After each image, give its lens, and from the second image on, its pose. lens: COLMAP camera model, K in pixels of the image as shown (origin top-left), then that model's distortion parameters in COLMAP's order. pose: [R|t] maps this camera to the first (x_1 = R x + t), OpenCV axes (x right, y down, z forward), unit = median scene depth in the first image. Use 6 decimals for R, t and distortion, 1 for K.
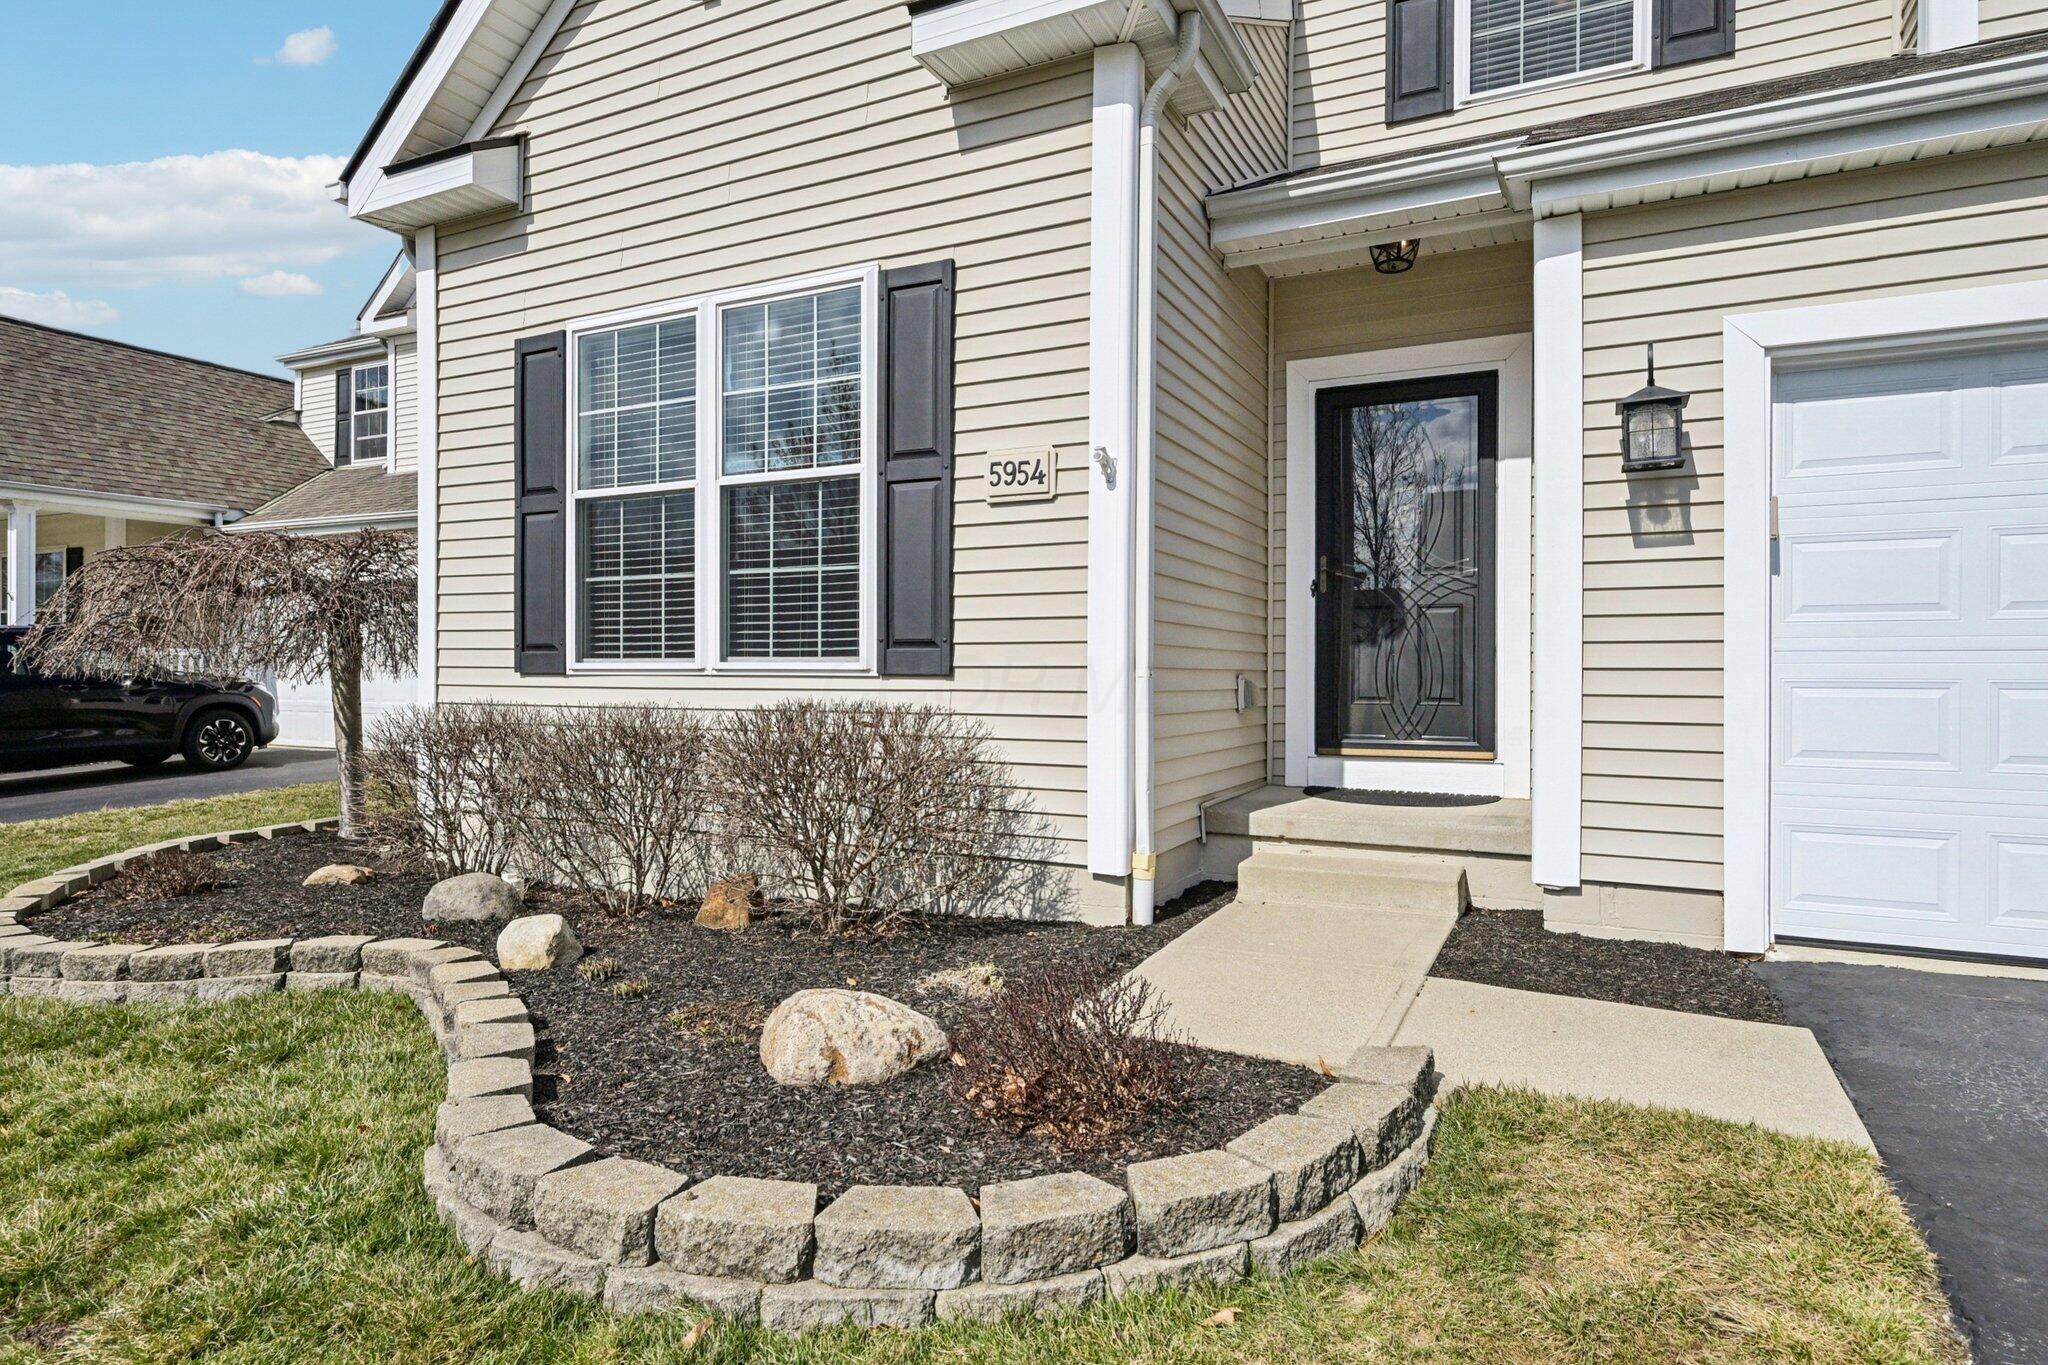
lens RADIAL K [[1127.4, 0, 1026.1], [0, 1127.4, 690.5], [0, 0, 1]] dist [-0.005557, 0.001931]
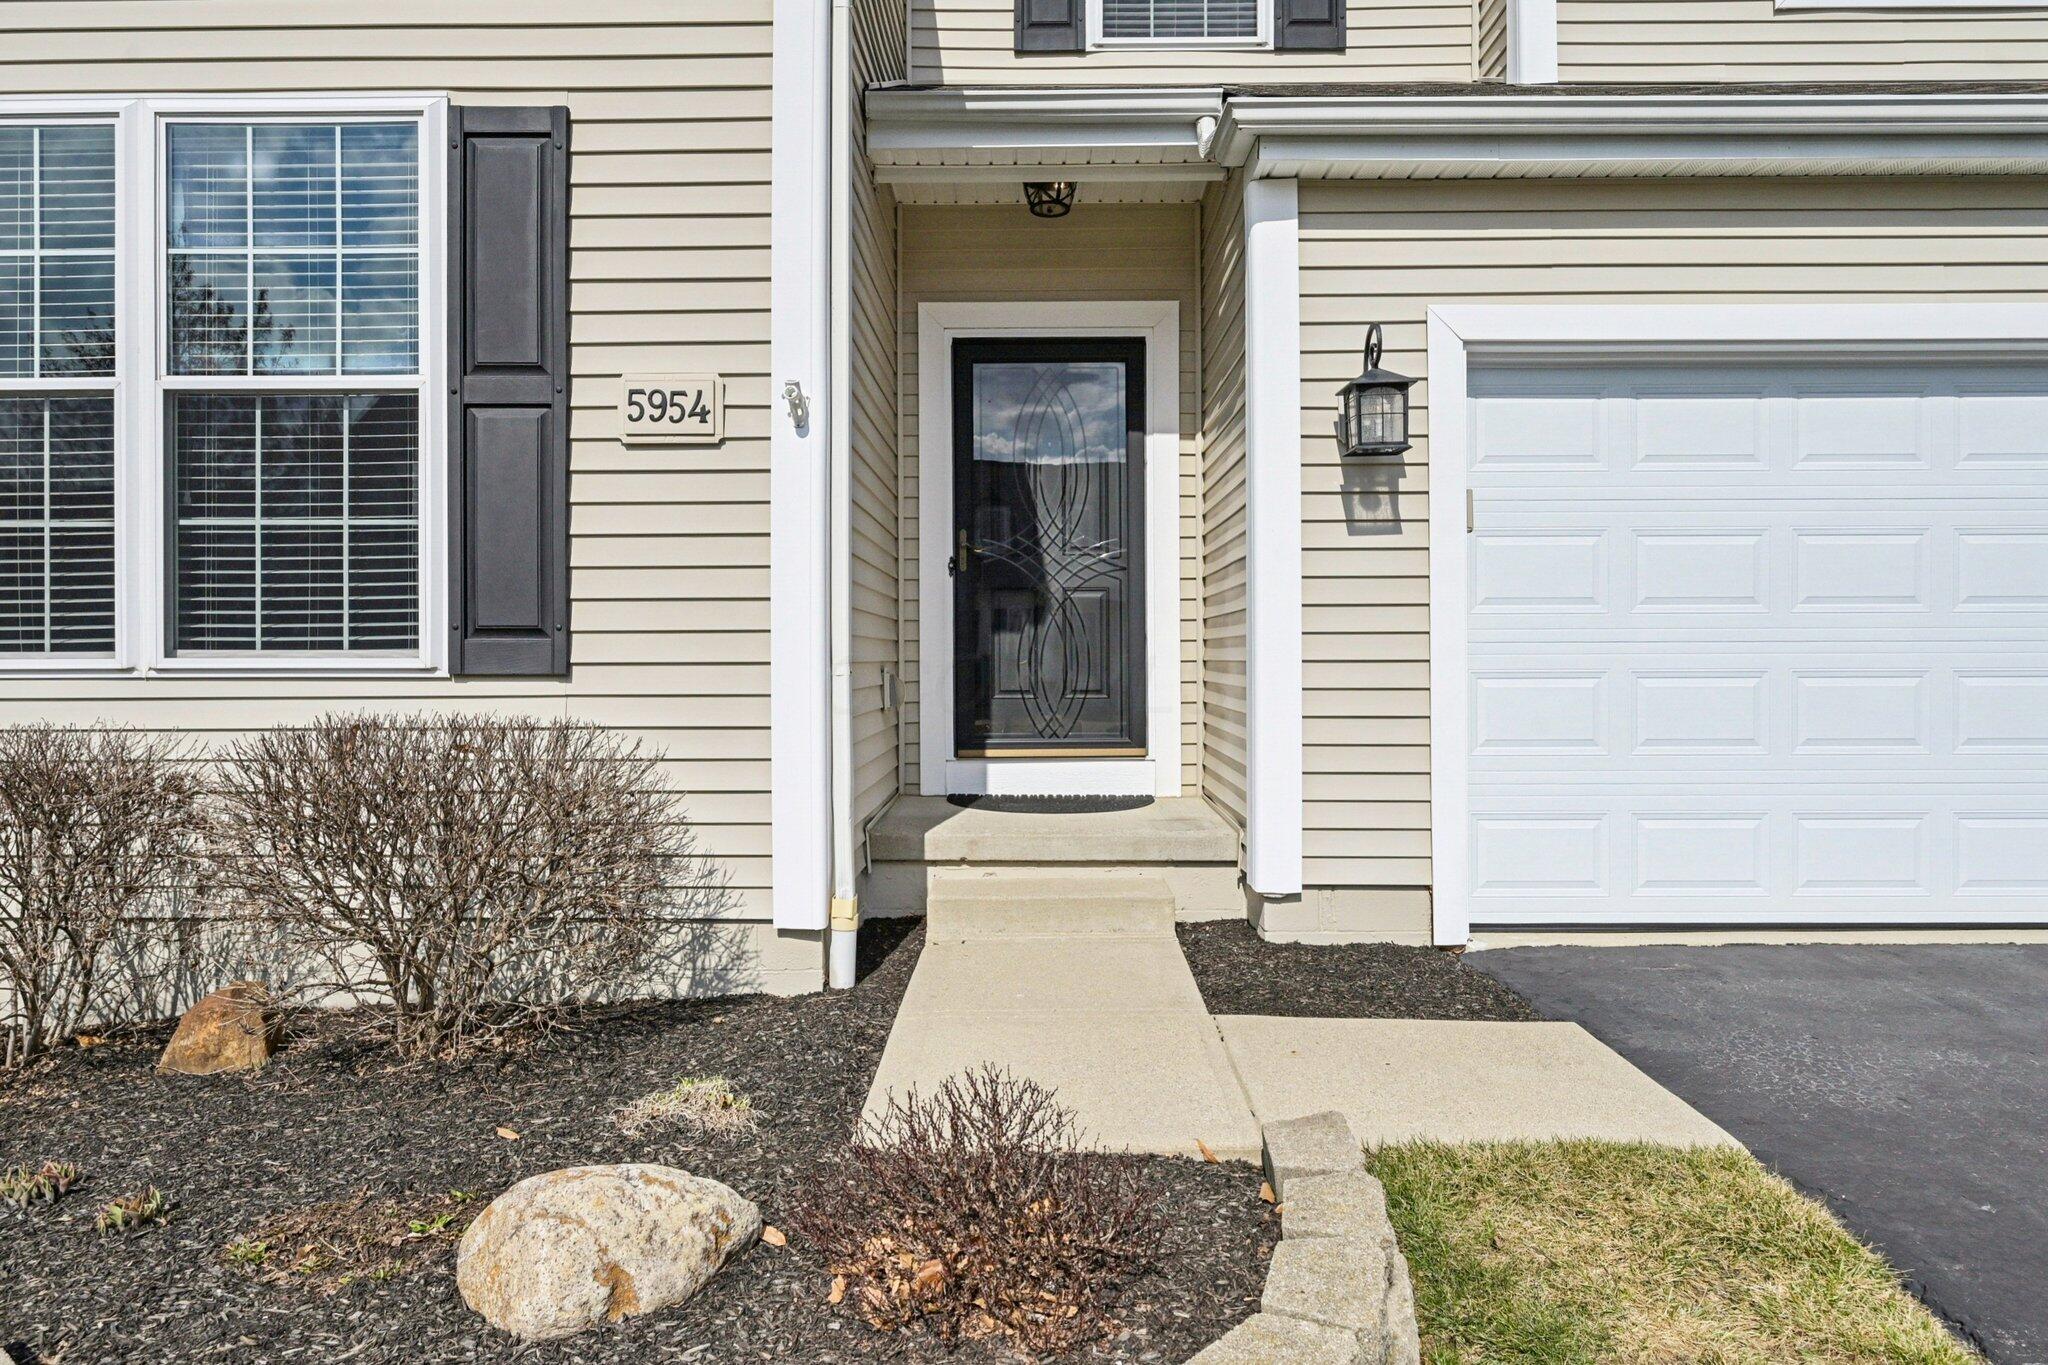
lens RADIAL K [[1255.6, 0, 1025.2], [0, 1255.6, 662.7], [0, 0, 1]] dist [-0.007335, 0.004608]
pose [[0.899624, -0.008589, 0.436581, -0.159757], [0.012513, 0.999903, -0.006114, -0.013384], [-0.436486, 0.010964, 0.899644, 0.143090]]
